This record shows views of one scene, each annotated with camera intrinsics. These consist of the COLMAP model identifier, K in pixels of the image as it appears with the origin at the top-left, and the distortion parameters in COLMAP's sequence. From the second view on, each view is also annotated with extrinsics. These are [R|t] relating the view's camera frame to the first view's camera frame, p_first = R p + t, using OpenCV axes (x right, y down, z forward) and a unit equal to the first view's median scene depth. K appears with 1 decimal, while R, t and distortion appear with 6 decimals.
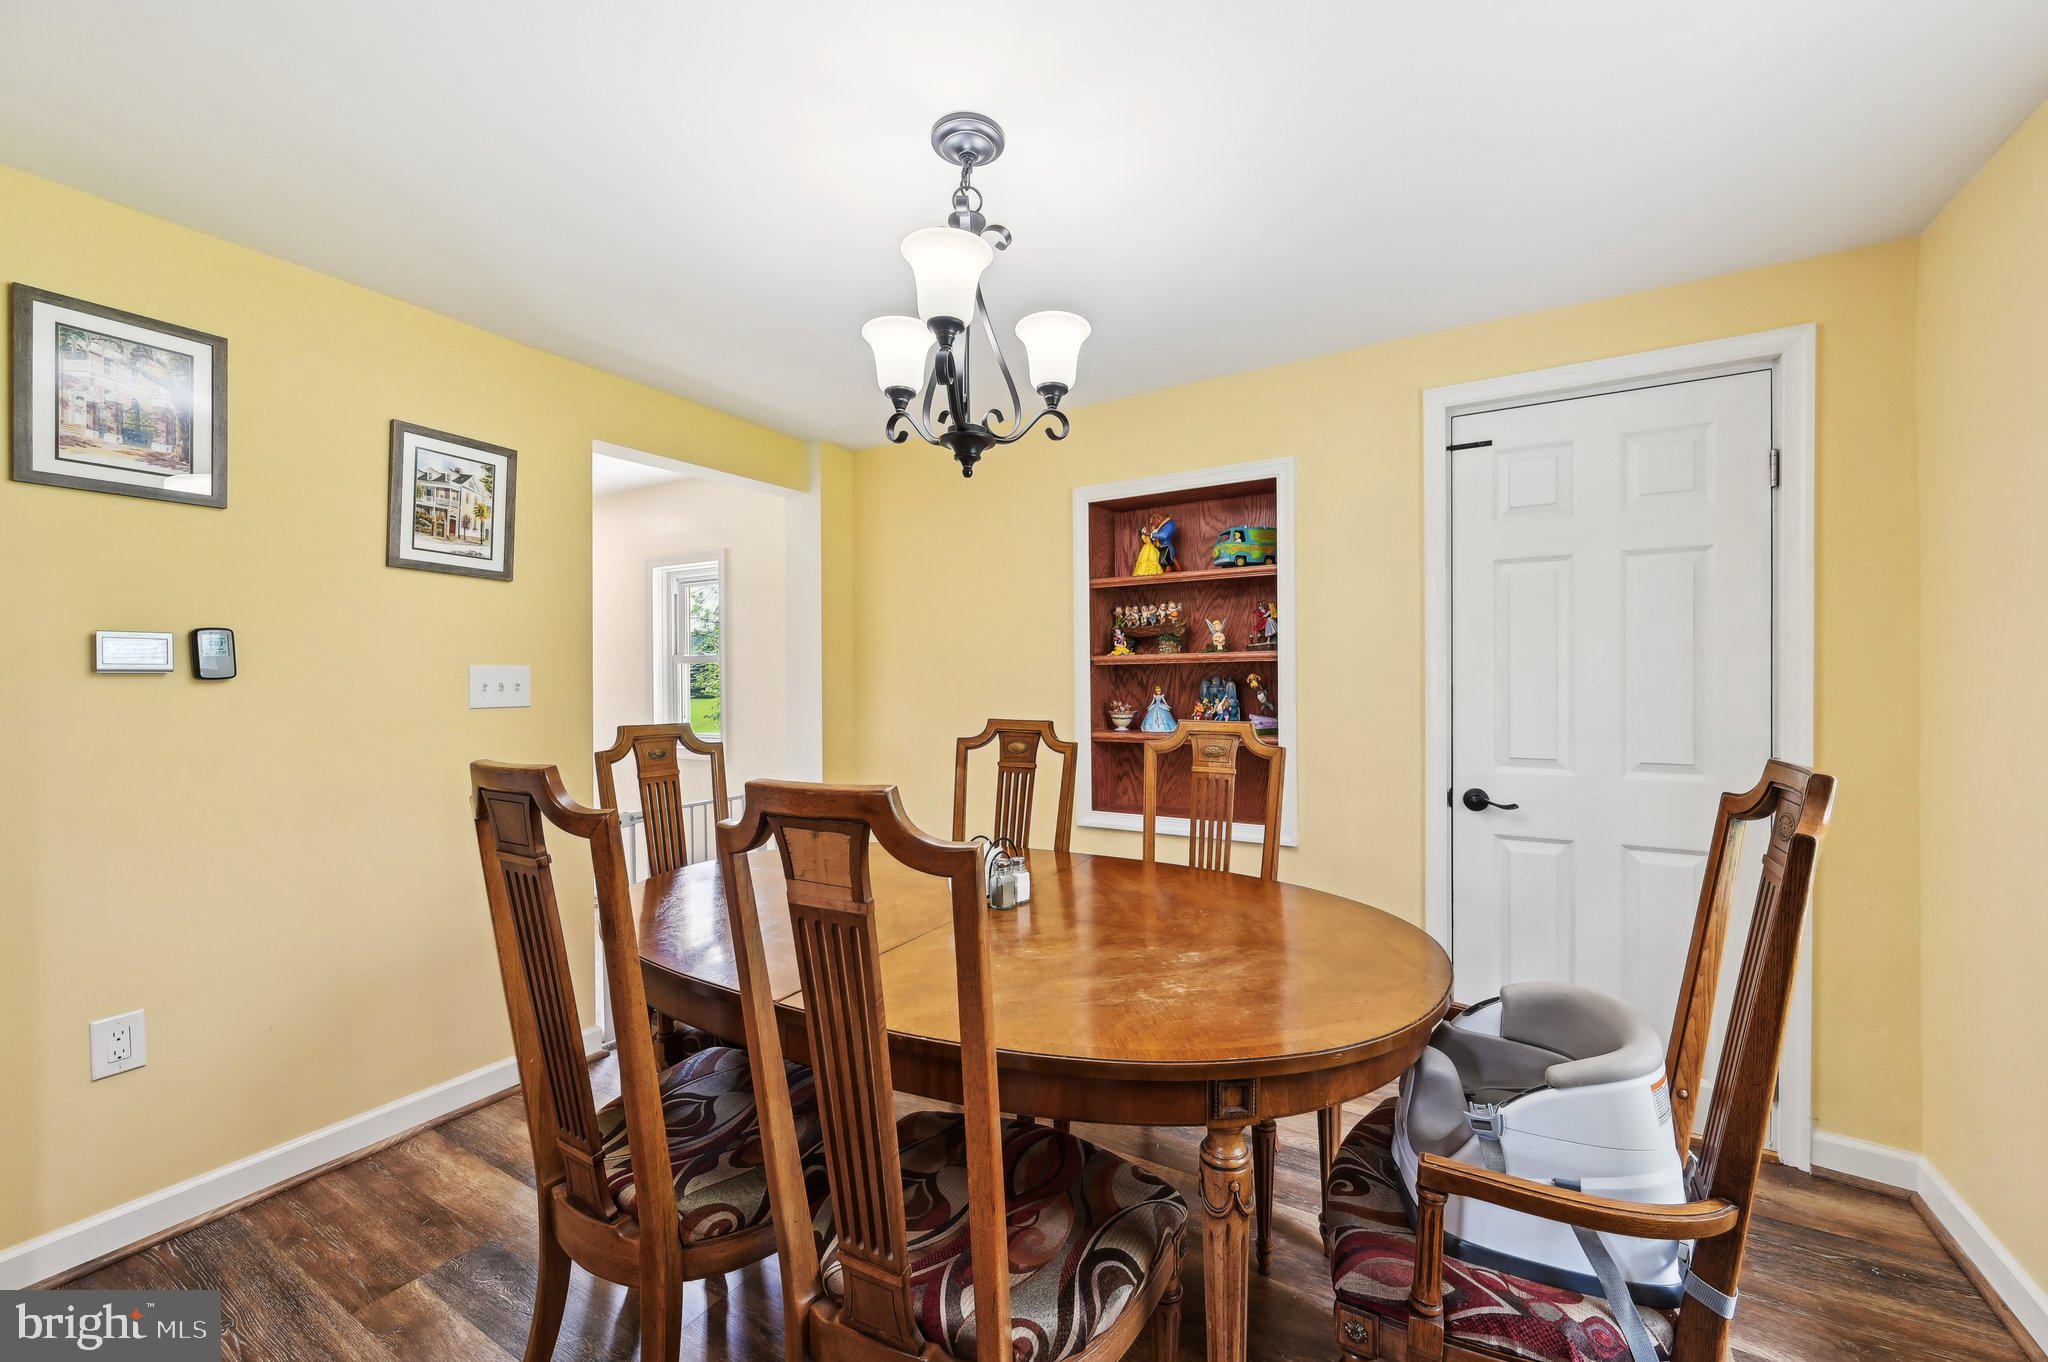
lens RADIAL K [[818.0, 0, 1015.1], [0, 818.0, 671.0], [0, 0, 1]] dist [-0.001233, 0.000406]
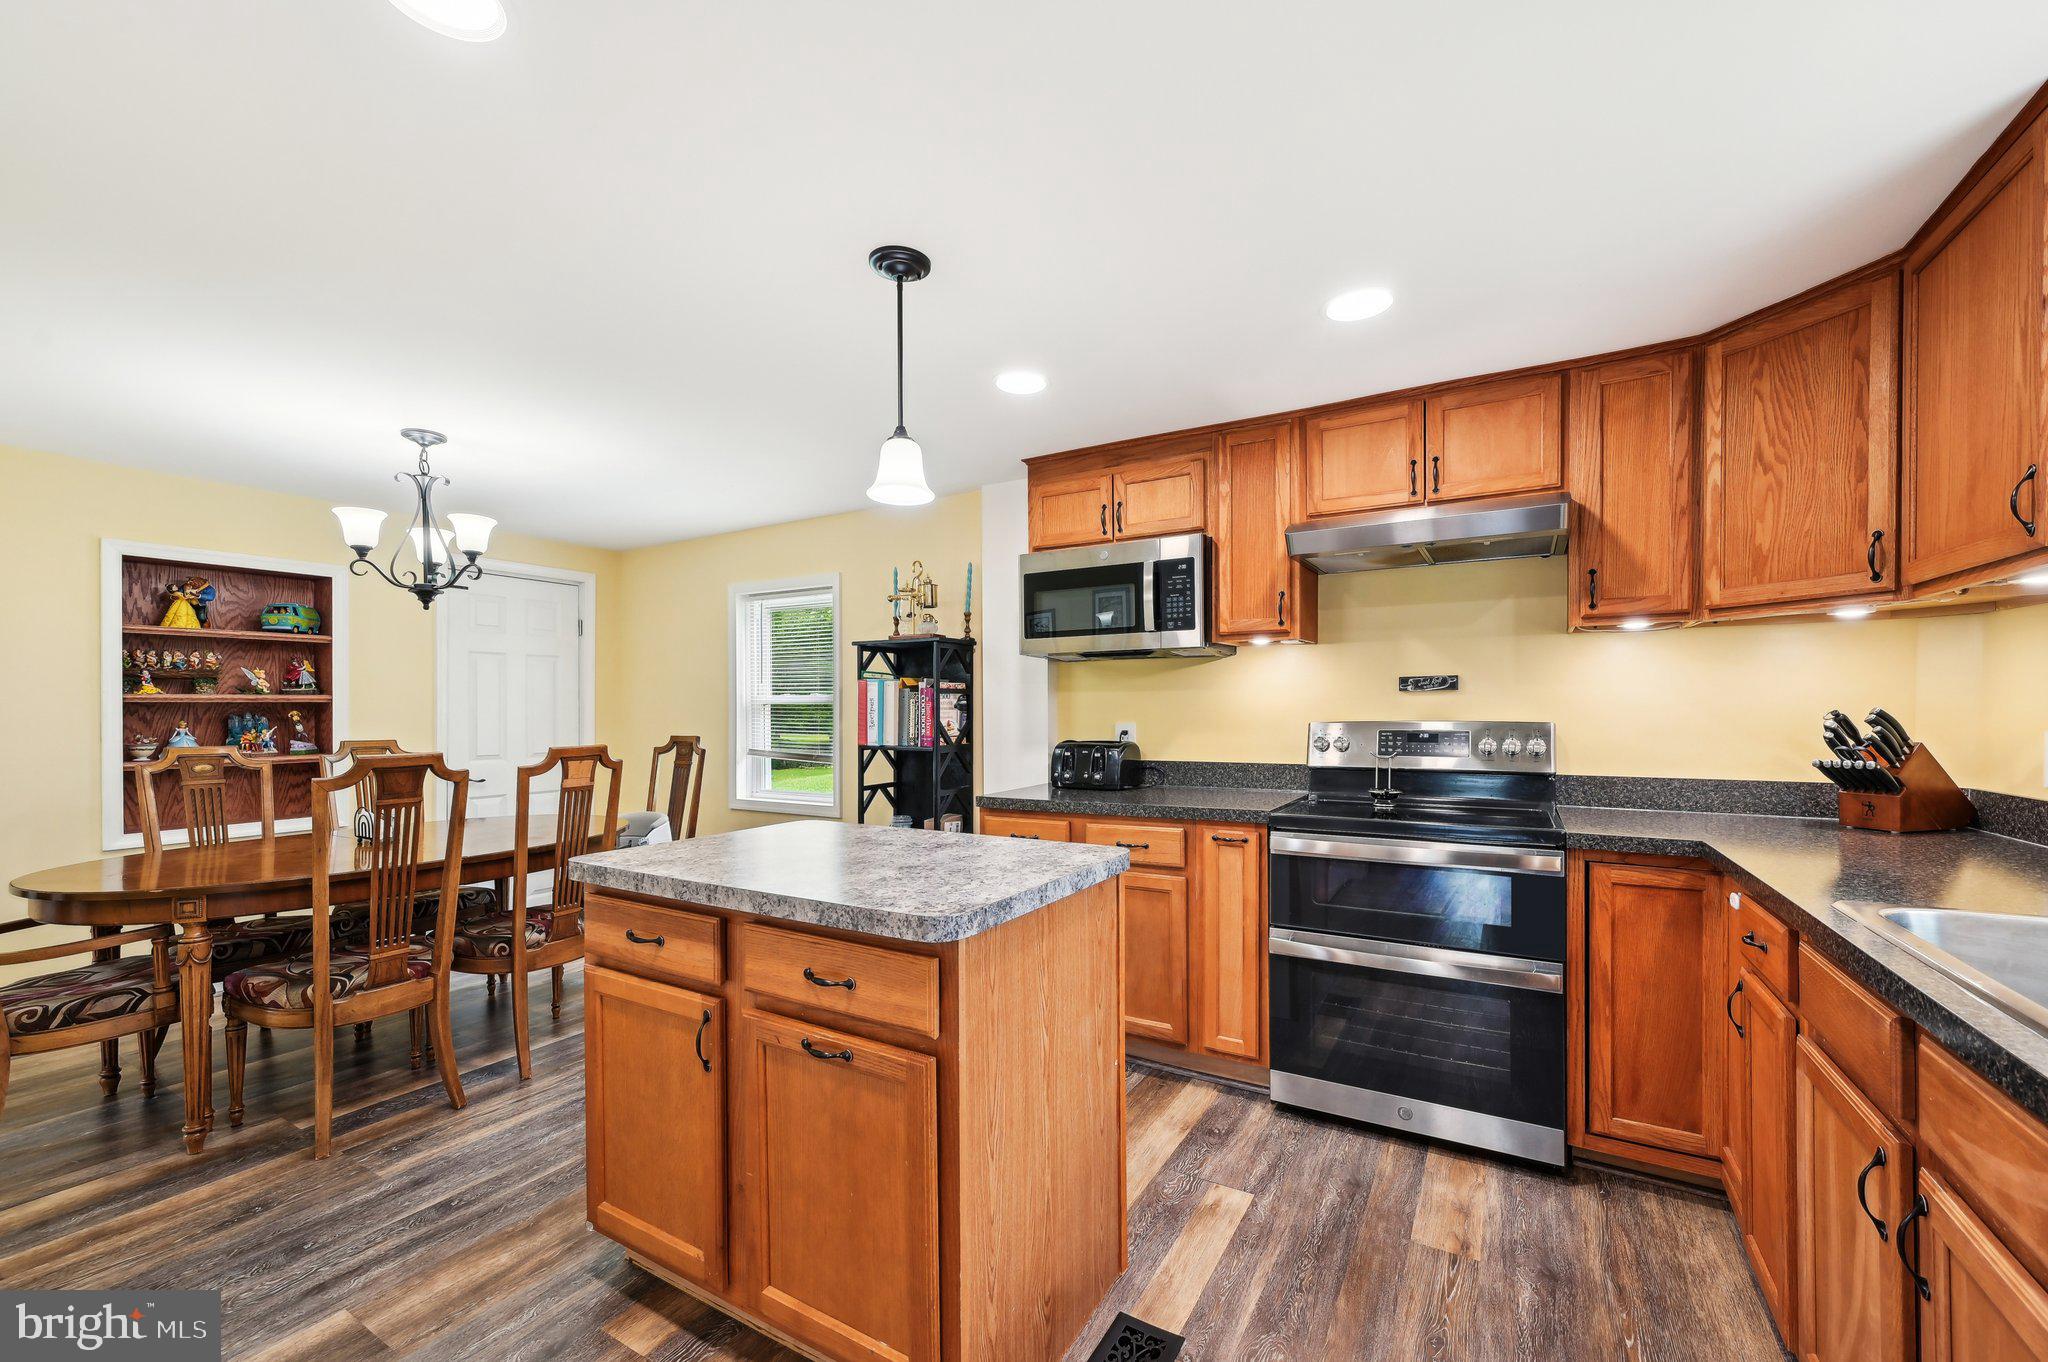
lens RADIAL K [[818.0, 0, 1024.0], [0, 818.0, 717.0], [0, 0, 1]] dist [-0.001233, 0.000406]
pose [[0.007851, -0.002009, 0.999967, -1.126550], [-0.000184, 0.999998, 0.002011, 0.011560], [-0.999969, -0.000199, 0.007851, -0.250992]]
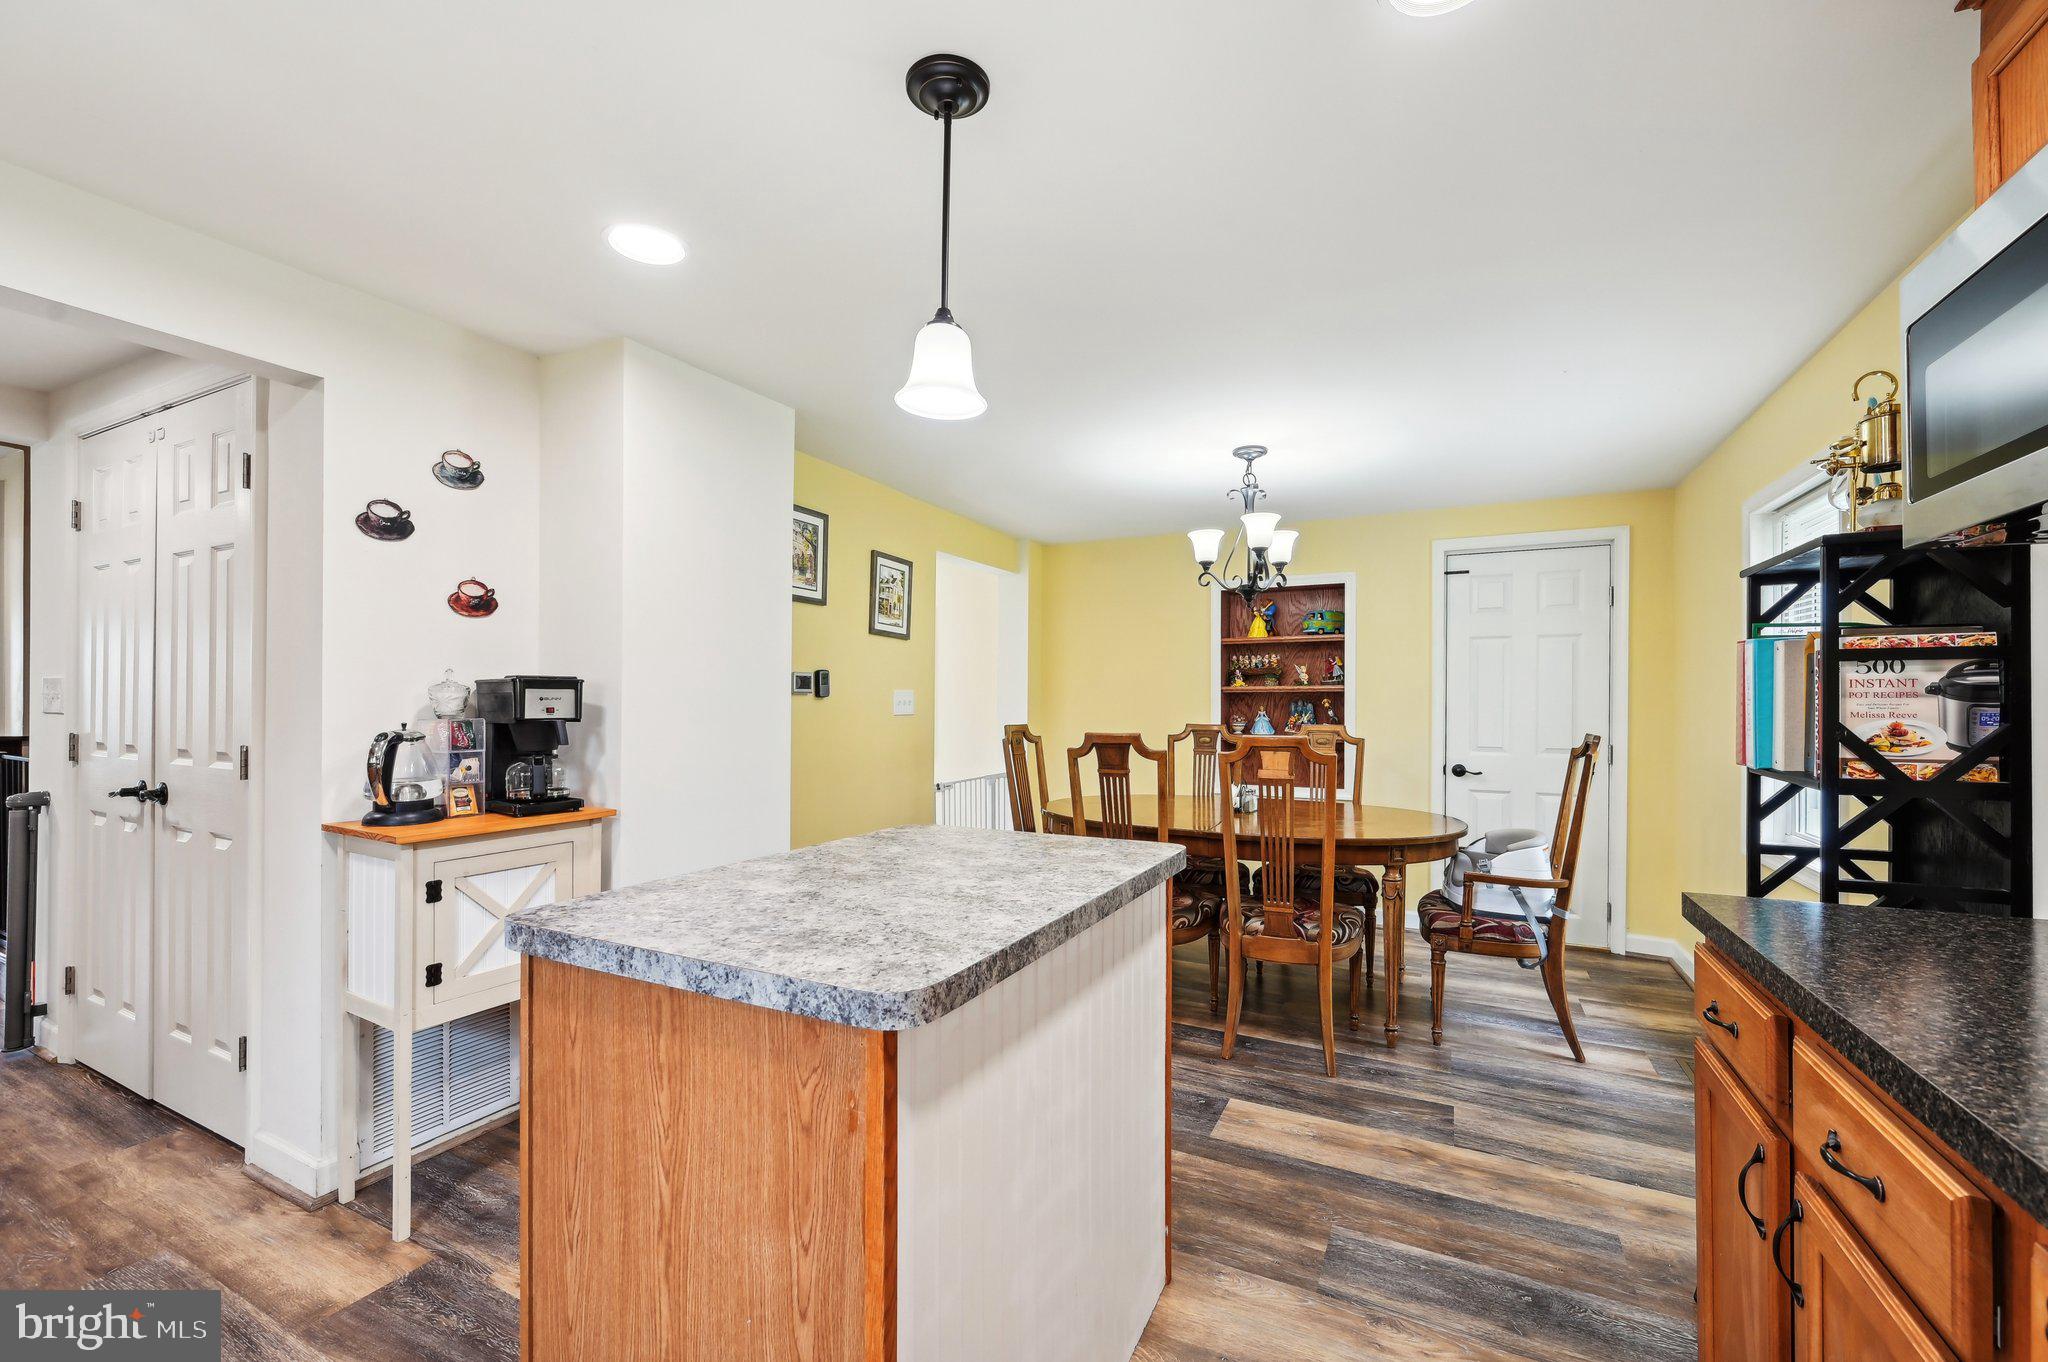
lens RADIAL K [[818.0, 0, 1023.6], [0, 818.0, 692.0], [0, 0, 1]] dist [-0.001233, 0.000406]
pose [[0.997548, 0.008647, 0.069454, -0.454700], [-0.008172, 0.999941, -0.007122, 0.007036], [-0.069511, 0.006536, 0.997560, -0.636879]]
